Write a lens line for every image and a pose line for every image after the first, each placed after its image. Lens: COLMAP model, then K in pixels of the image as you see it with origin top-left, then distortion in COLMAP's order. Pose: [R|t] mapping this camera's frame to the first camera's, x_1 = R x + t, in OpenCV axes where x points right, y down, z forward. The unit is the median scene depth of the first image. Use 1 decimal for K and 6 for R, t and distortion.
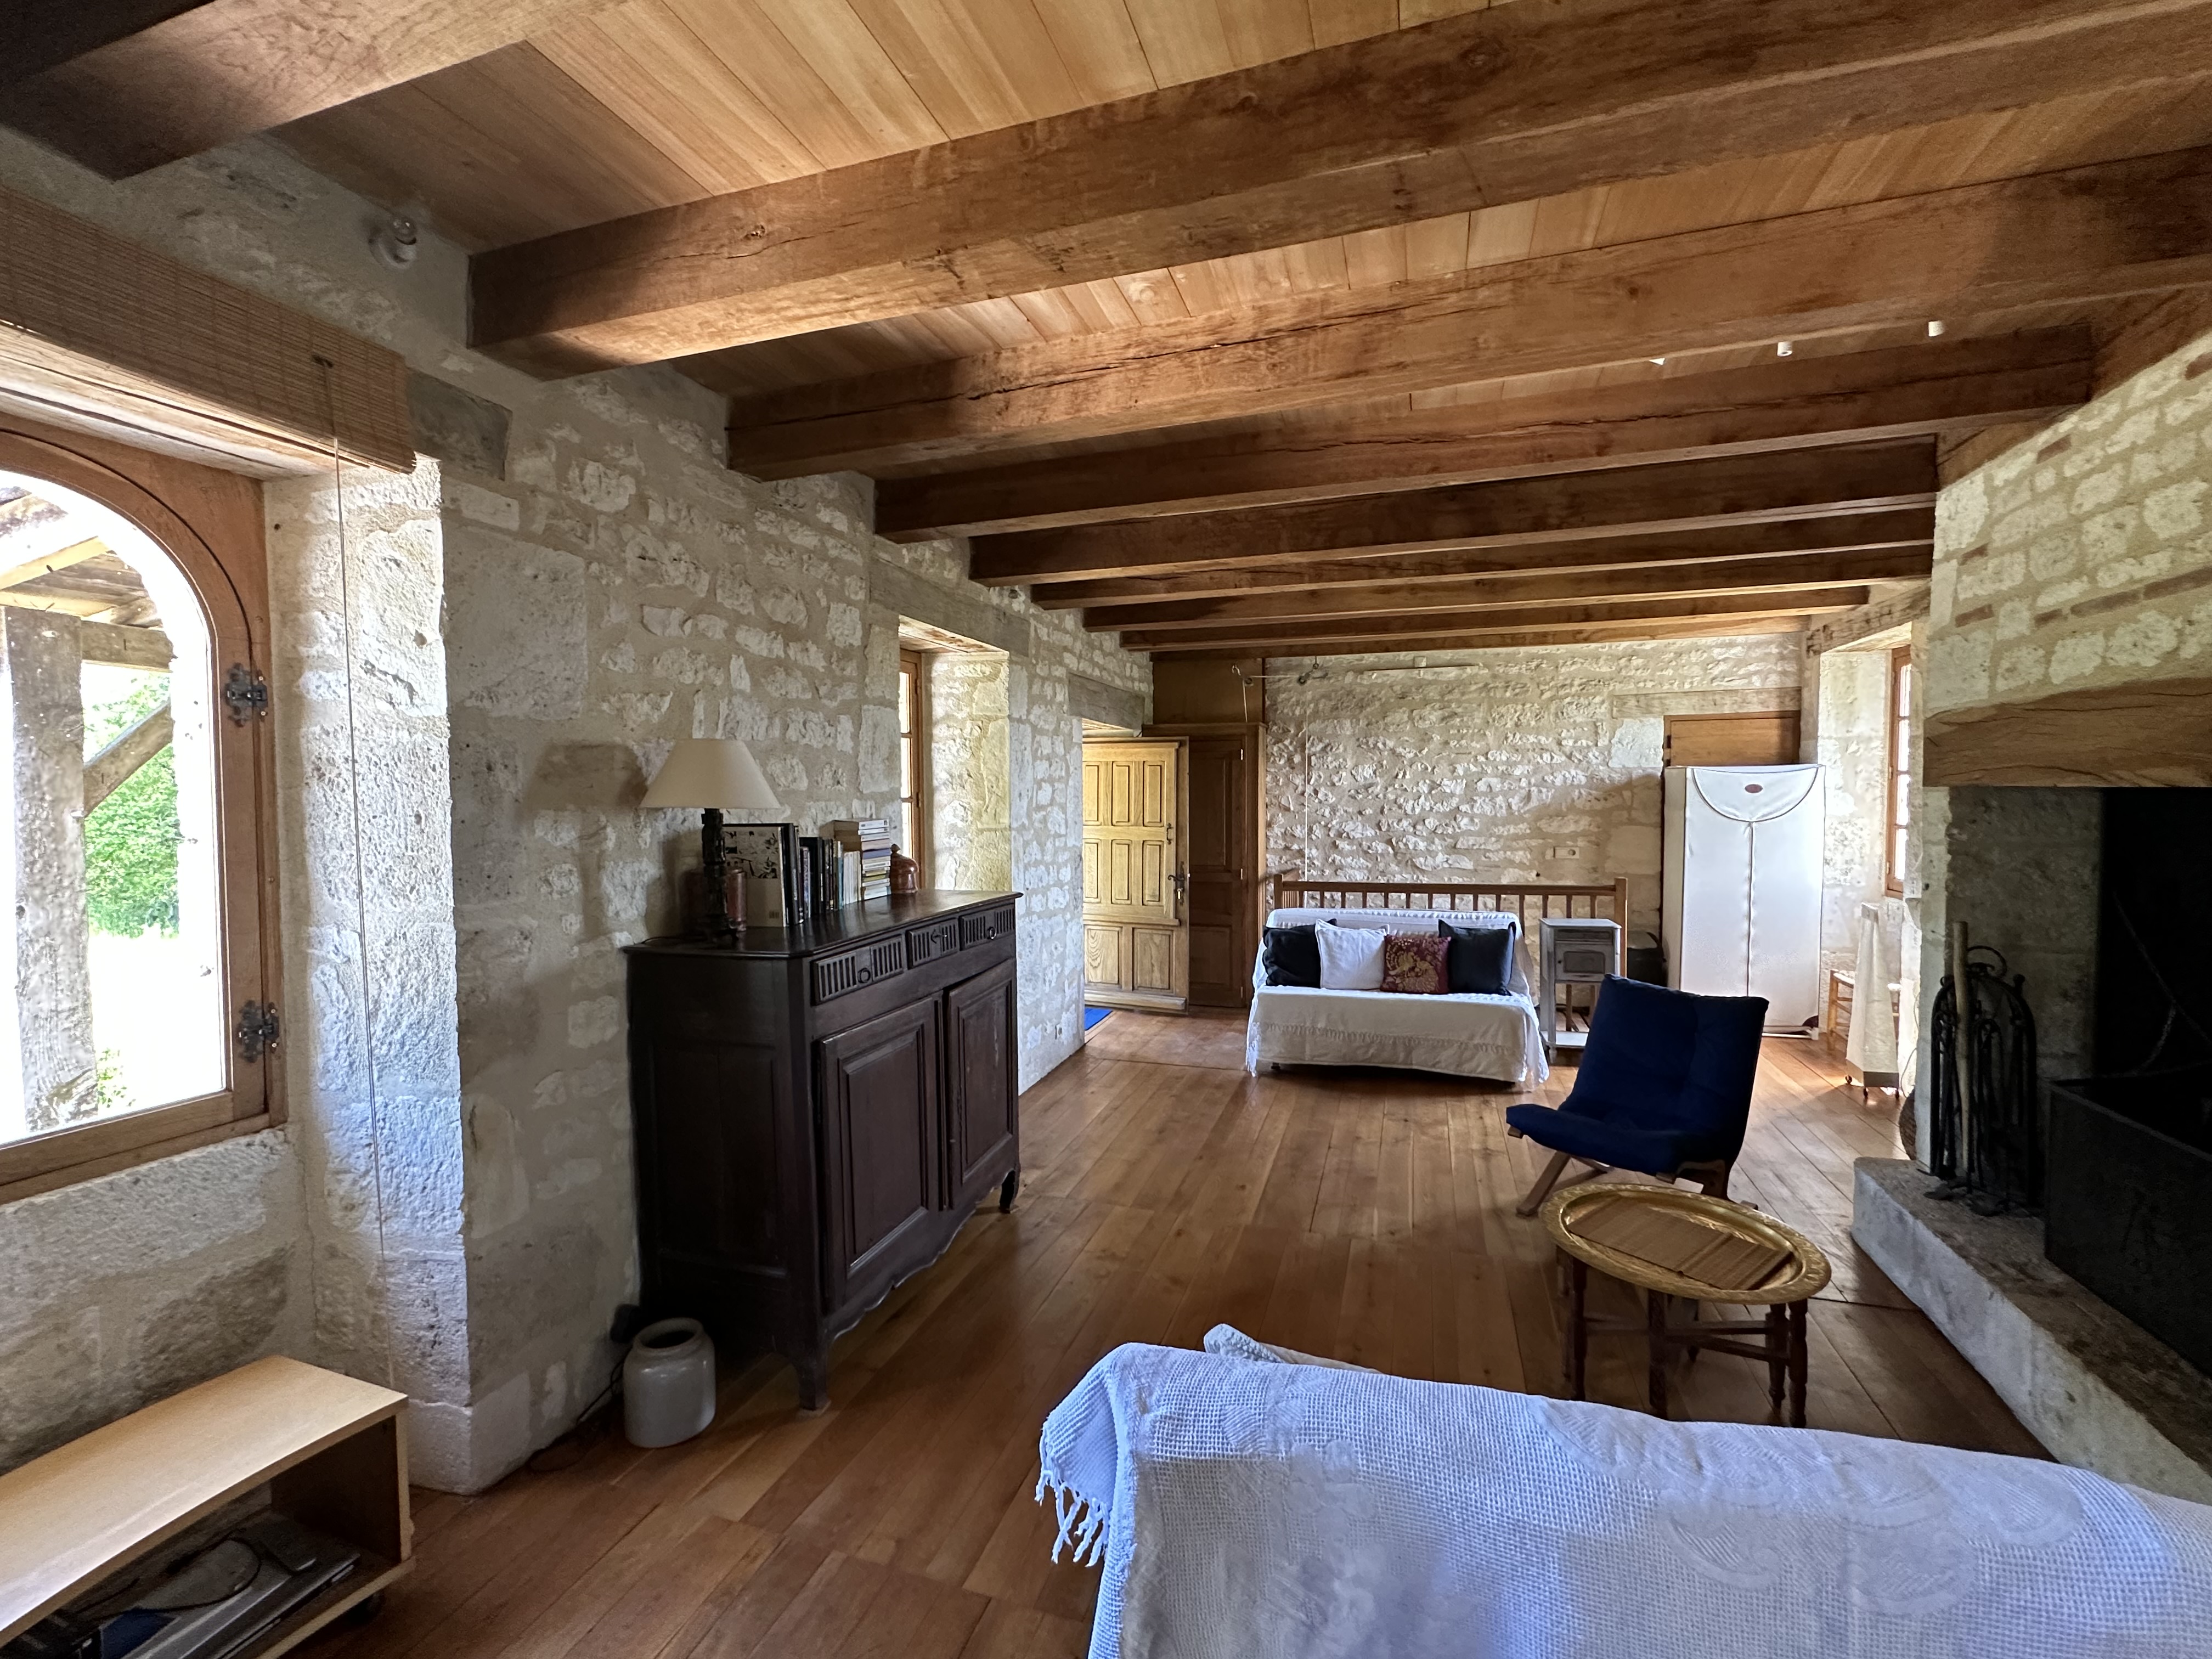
lens RADIAL K [[965.2, 0, 1106.0], [0, 965.2, 829.5], [0, 0, 1]] dist [-0.003338, 0.000563]
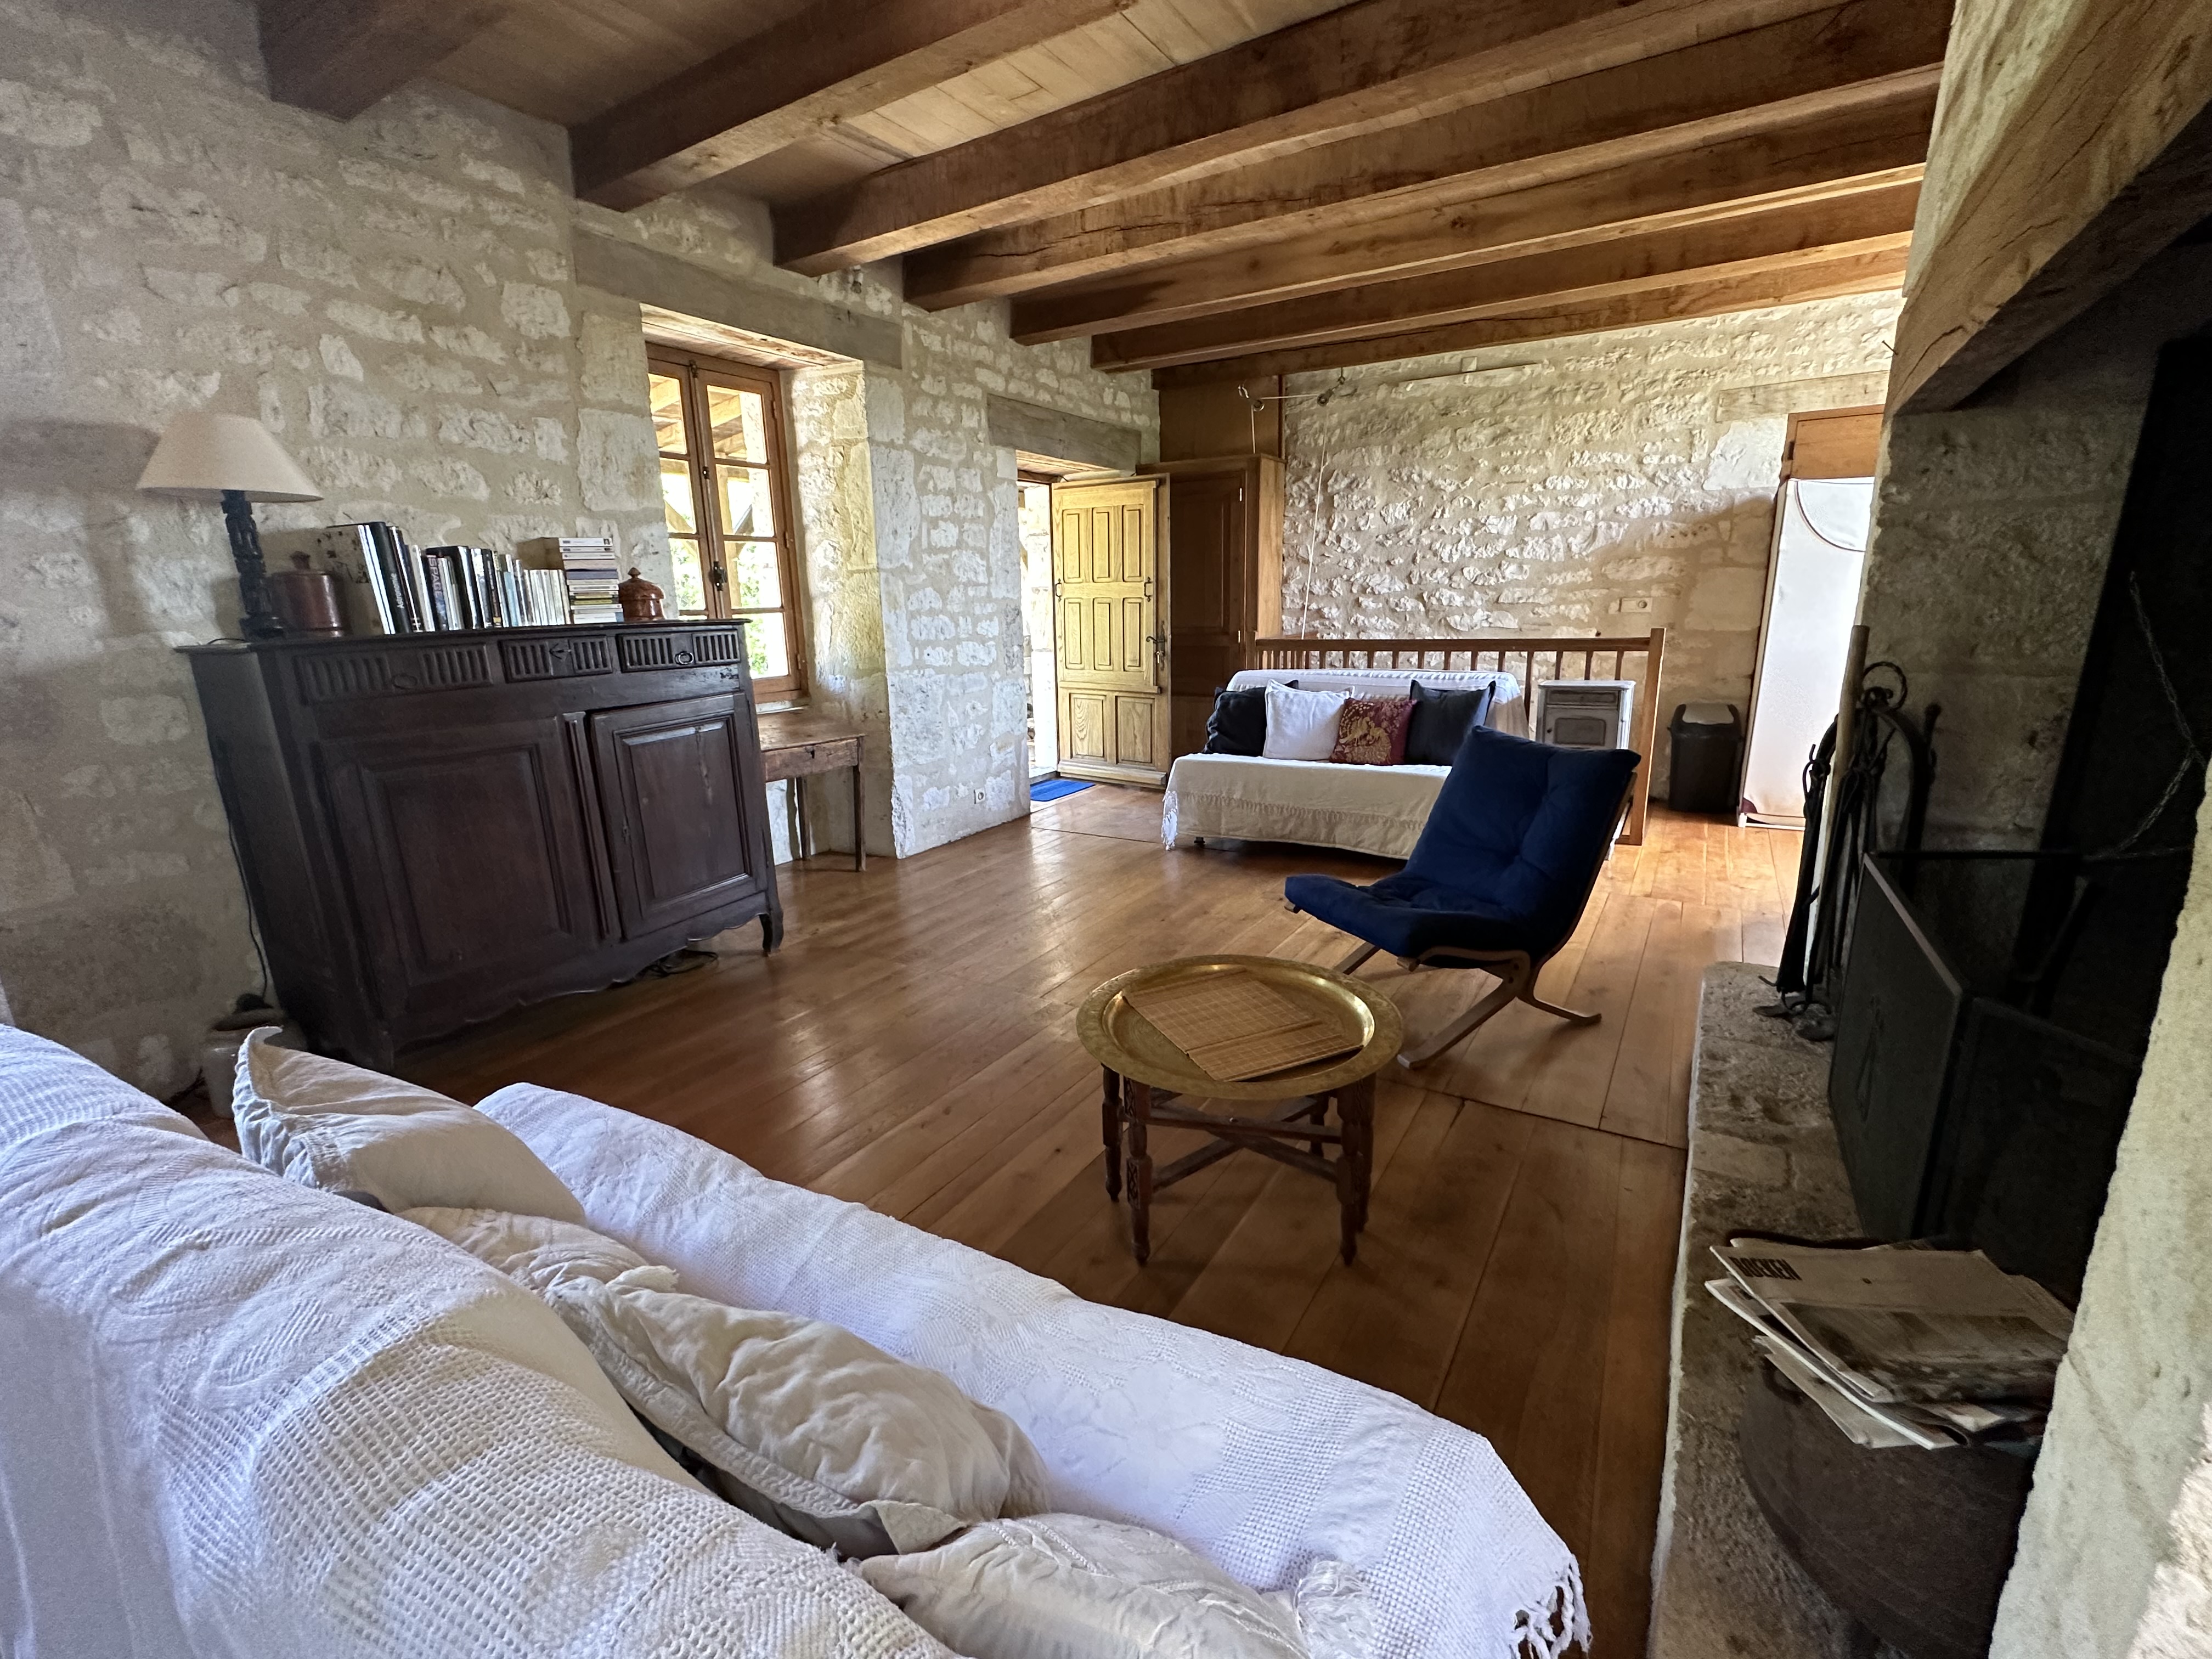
lens RADIAL K [[965.2, 0, 1106.0], [0, 965.2, 829.5], [0, 0, 1]] dist [-0.003338, 0.000563]
pose [[0.971923, 0.040222, -0.231838, 0.299749], [0.007235, 0.979708, 0.200302, 0.053236], [0.235190, -0.196355, 0.951909, 0.119379]]
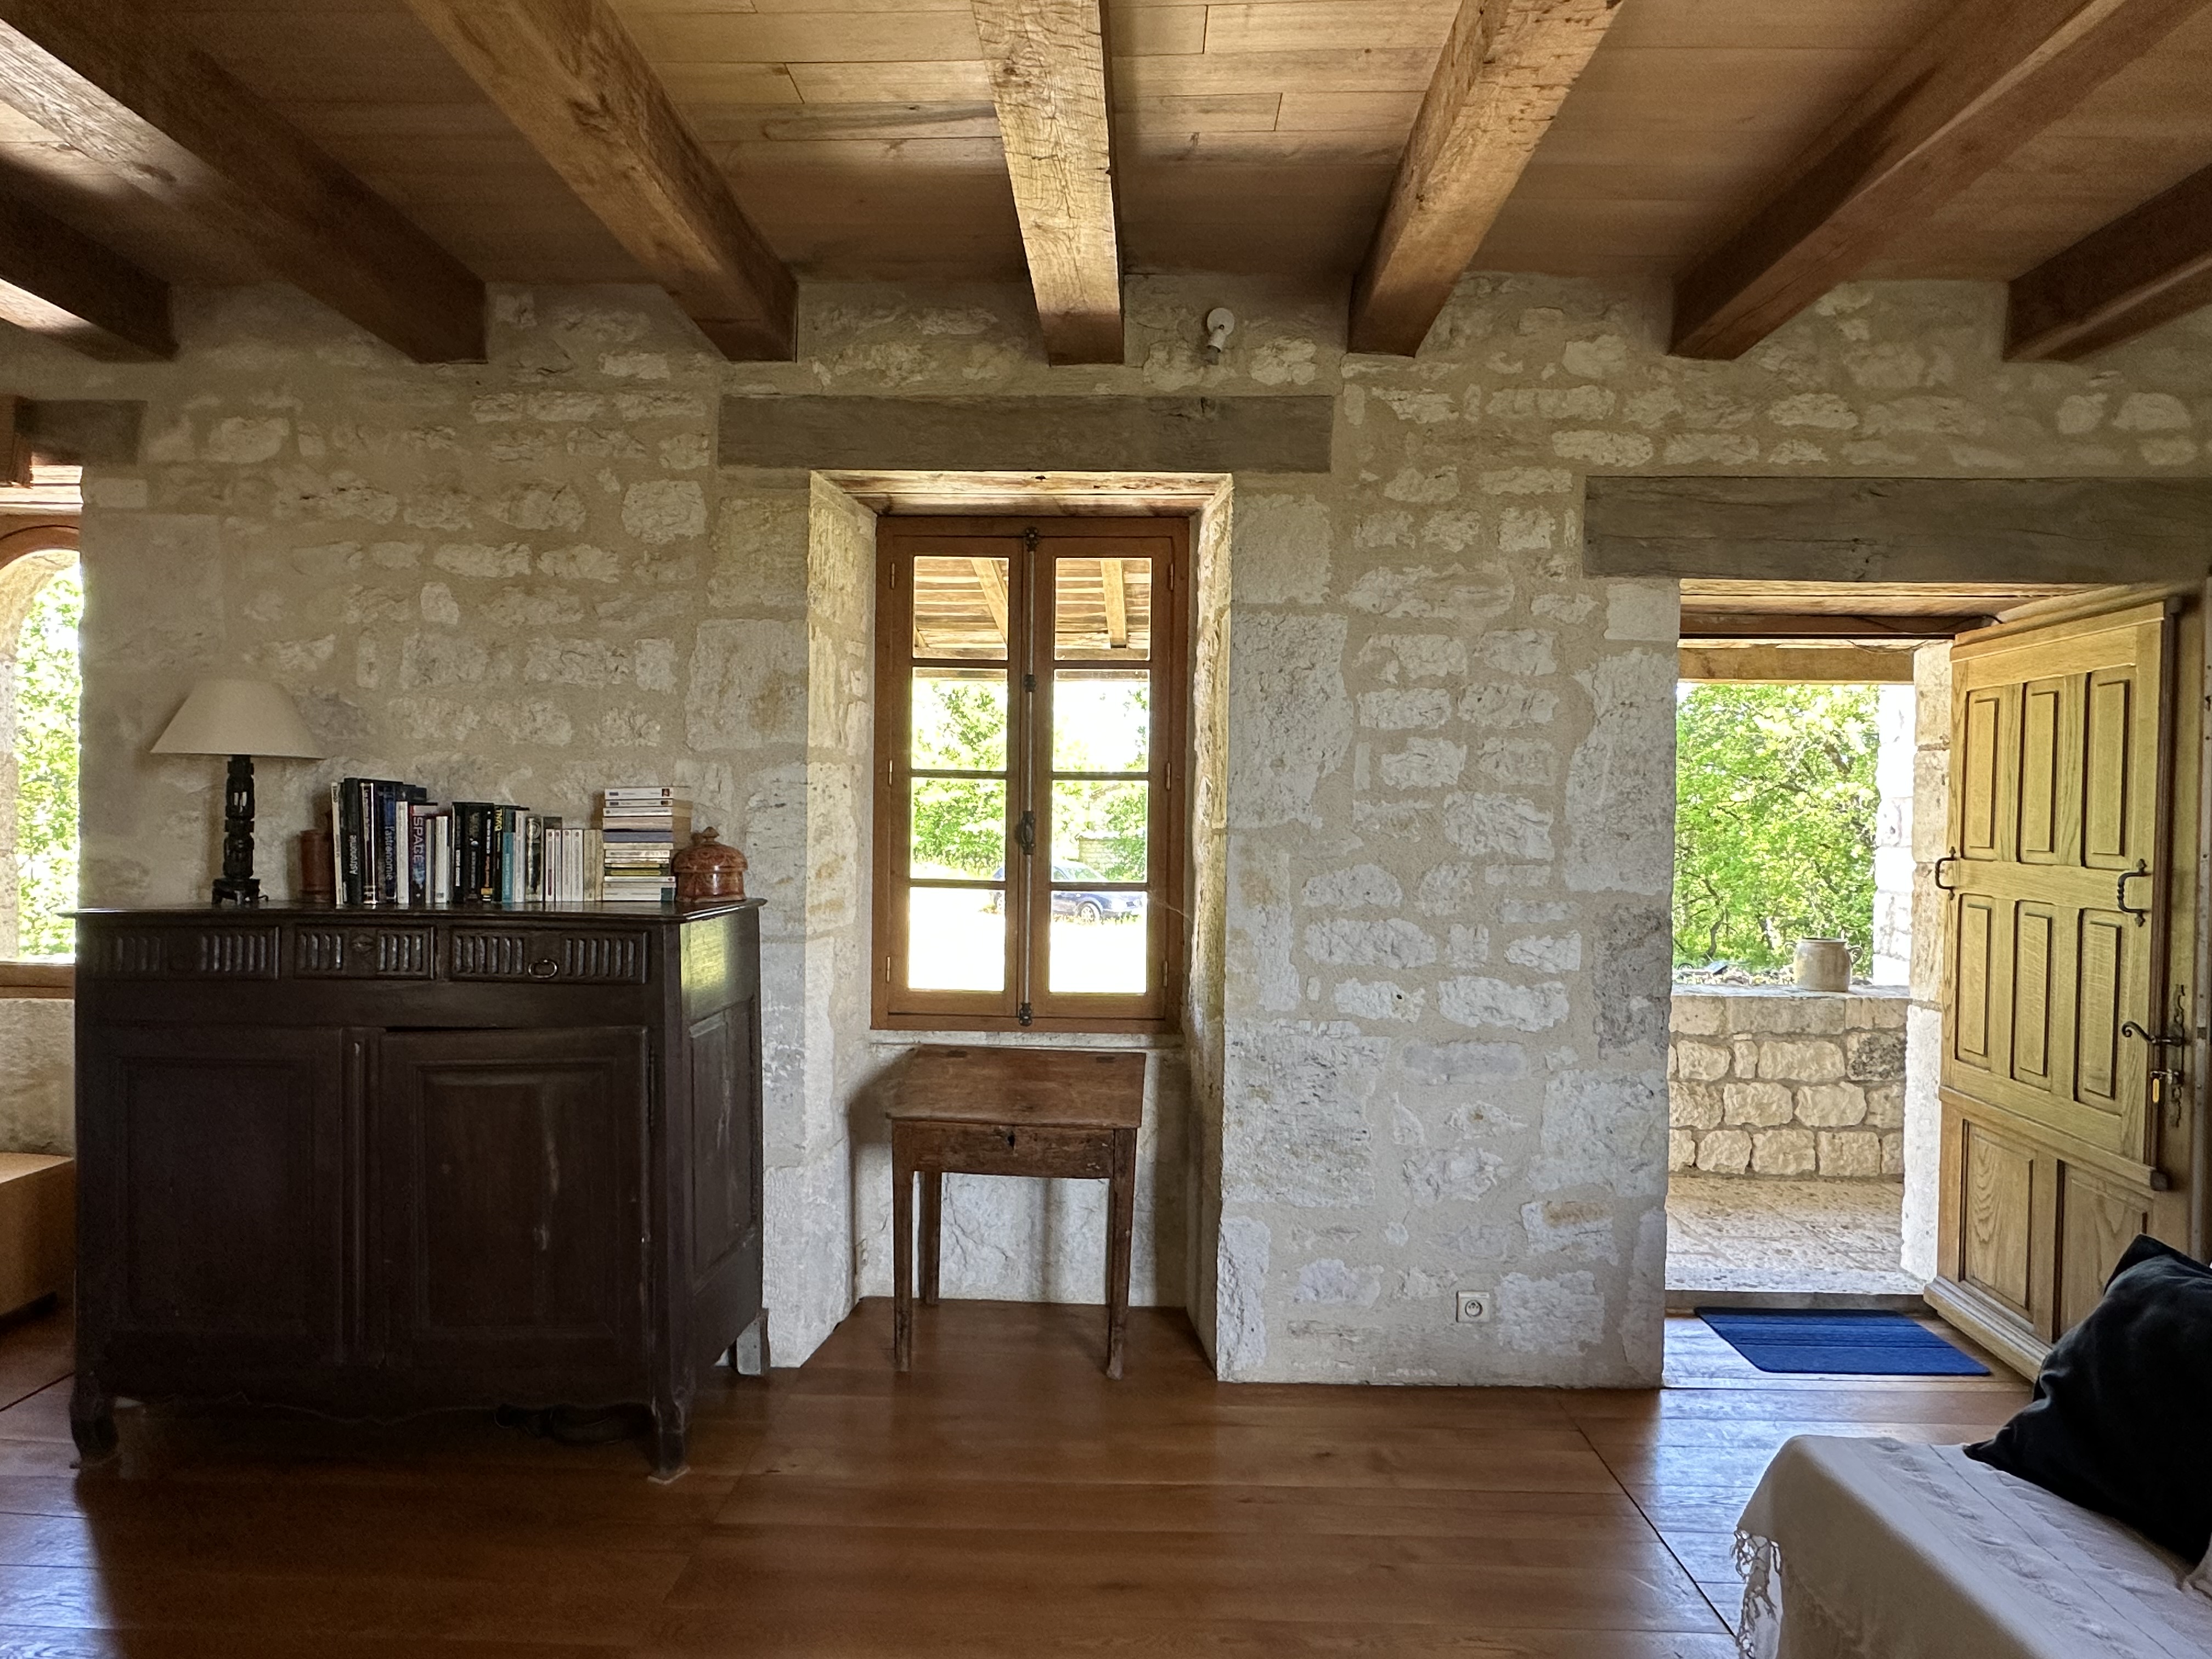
lens RADIAL K [[1214.3, 0, 1106.0], [0, 1214.3, 829.5], [0, 0, 1]] dist [-0.002601, 0.000768]
pose [[0.285576, 0.021694, -0.958111, 0.432761], [-0.051629, 0.998640, 0.007223, -0.002127], [0.956964, 0.047403, 0.286308, 0.687671]]
